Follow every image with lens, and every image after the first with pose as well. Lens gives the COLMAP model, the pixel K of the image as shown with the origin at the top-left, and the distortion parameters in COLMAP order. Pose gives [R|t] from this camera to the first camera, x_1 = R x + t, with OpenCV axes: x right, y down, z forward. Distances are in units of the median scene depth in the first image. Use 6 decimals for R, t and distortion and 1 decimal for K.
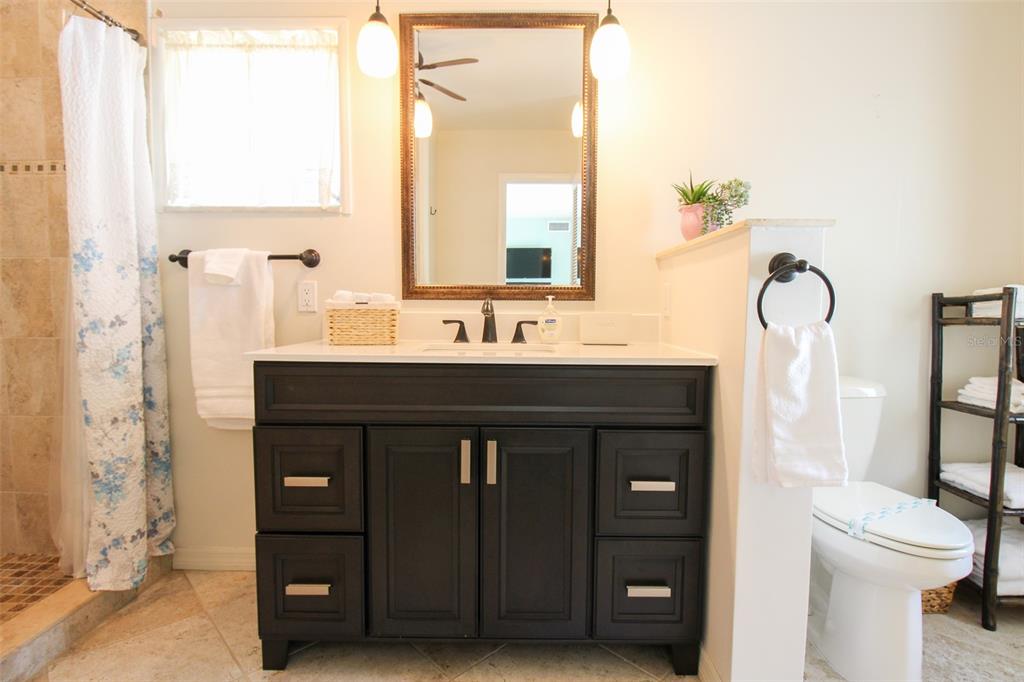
lens RADIAL K [[502.5, 0, 503.4], [0, 502.5, 340.9], [0, 0, 1]] dist [0.000468, -0.012869]
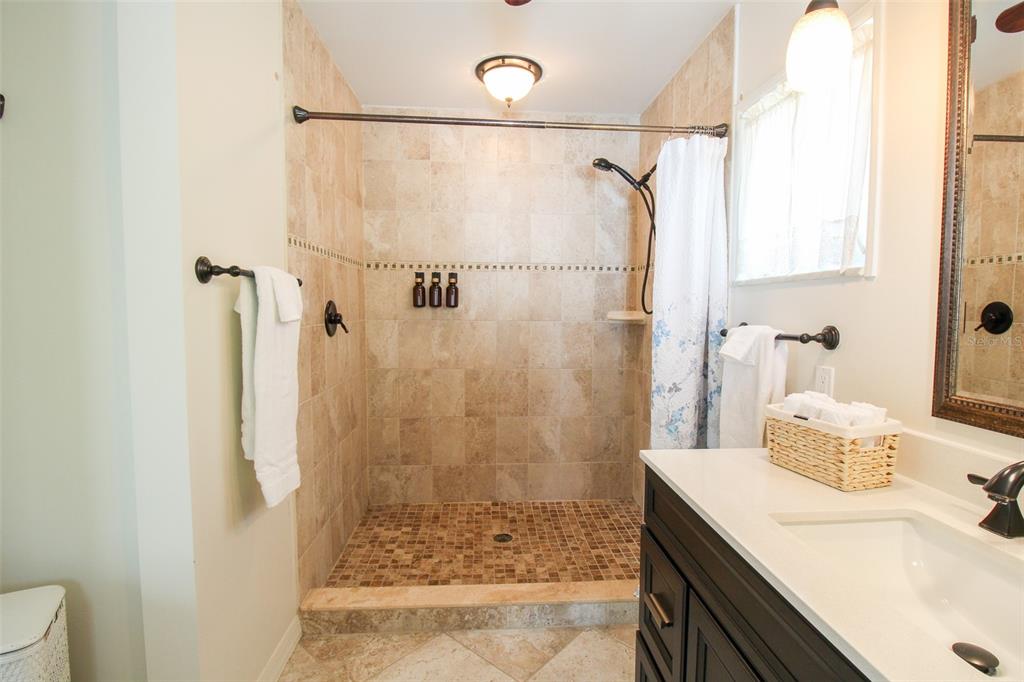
lens RADIAL K [[493.4, 0, 527.6], [0, 493.4, 341.3], [0, 0, 1]] dist [0.001998, -0.010156]
pose [[0.101780, 0.058444, -0.993089, 0.333433], [-0.070583, 0.996181, 0.051392, -0.175226], [0.992300, 0.064864, 0.105517, 0.495459]]
